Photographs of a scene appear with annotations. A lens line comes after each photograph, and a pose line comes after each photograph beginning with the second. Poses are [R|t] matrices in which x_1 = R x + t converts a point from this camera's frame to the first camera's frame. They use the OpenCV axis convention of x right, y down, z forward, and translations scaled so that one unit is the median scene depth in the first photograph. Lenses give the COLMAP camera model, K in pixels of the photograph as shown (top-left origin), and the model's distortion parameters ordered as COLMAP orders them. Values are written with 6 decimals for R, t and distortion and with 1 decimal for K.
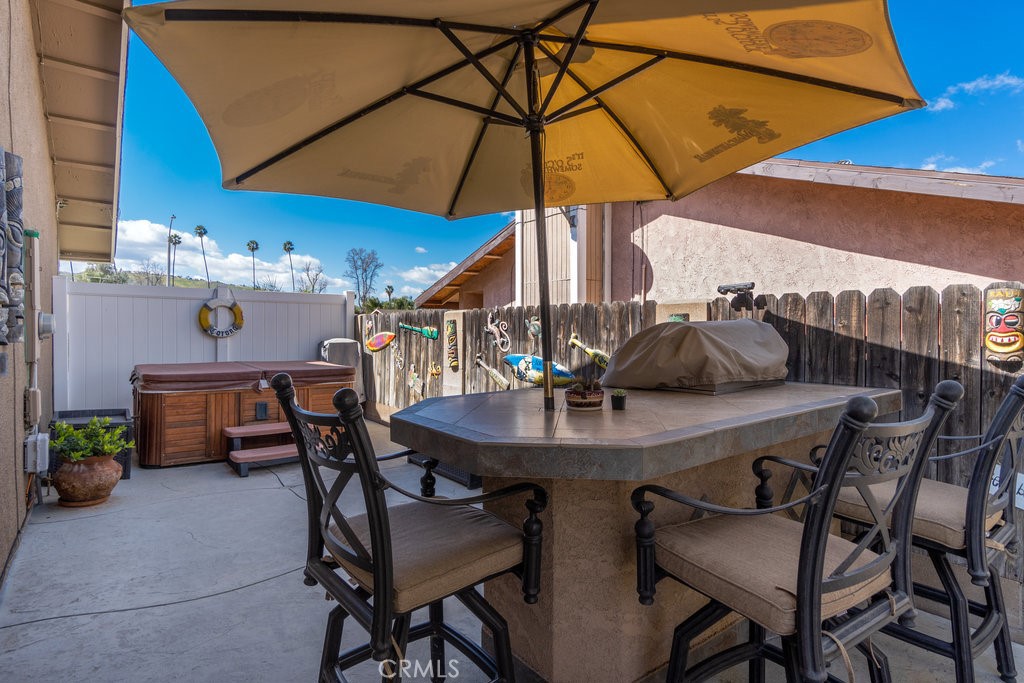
lens RADIAL K [[567.8, 0, 510.1], [0, 567.8, 330.2], [0, 0, 1]] dist [-0.006478, -0.001034]
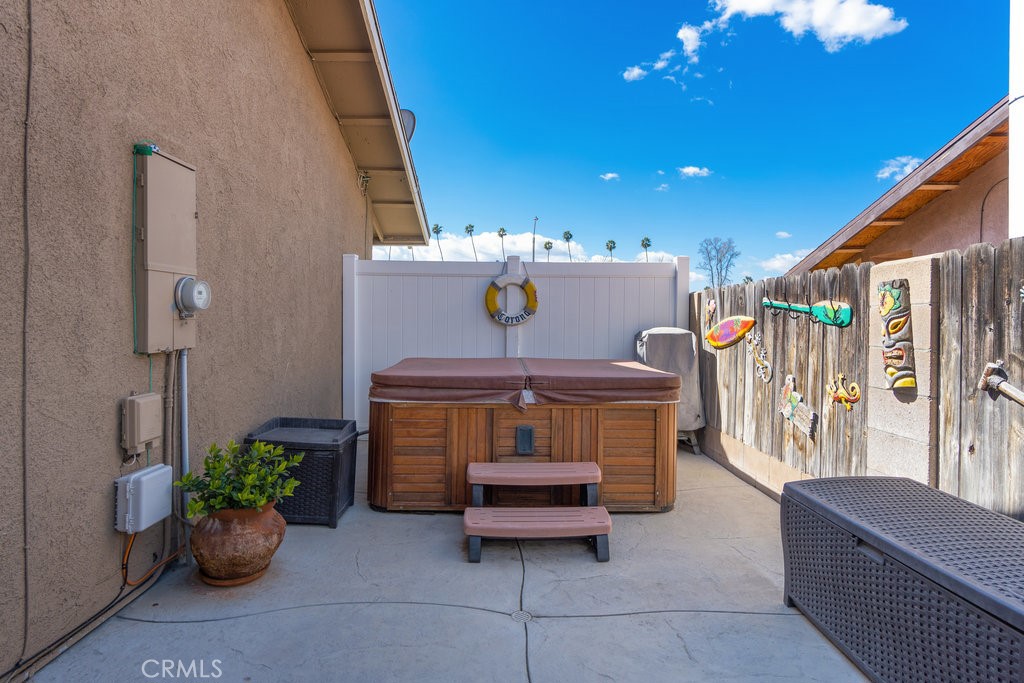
lens RADIAL K [[567.8, 0, 510.1], [0, 567.8, 330.2], [0, 0, 1]] dist [-0.006478, -0.001034]
pose [[0.822186, 0.006119, -0.569186, -0.090173], [-0.001481, 0.999962, 0.008612, 0.015168], [0.569216, -0.006238, 0.822164, 0.439237]]
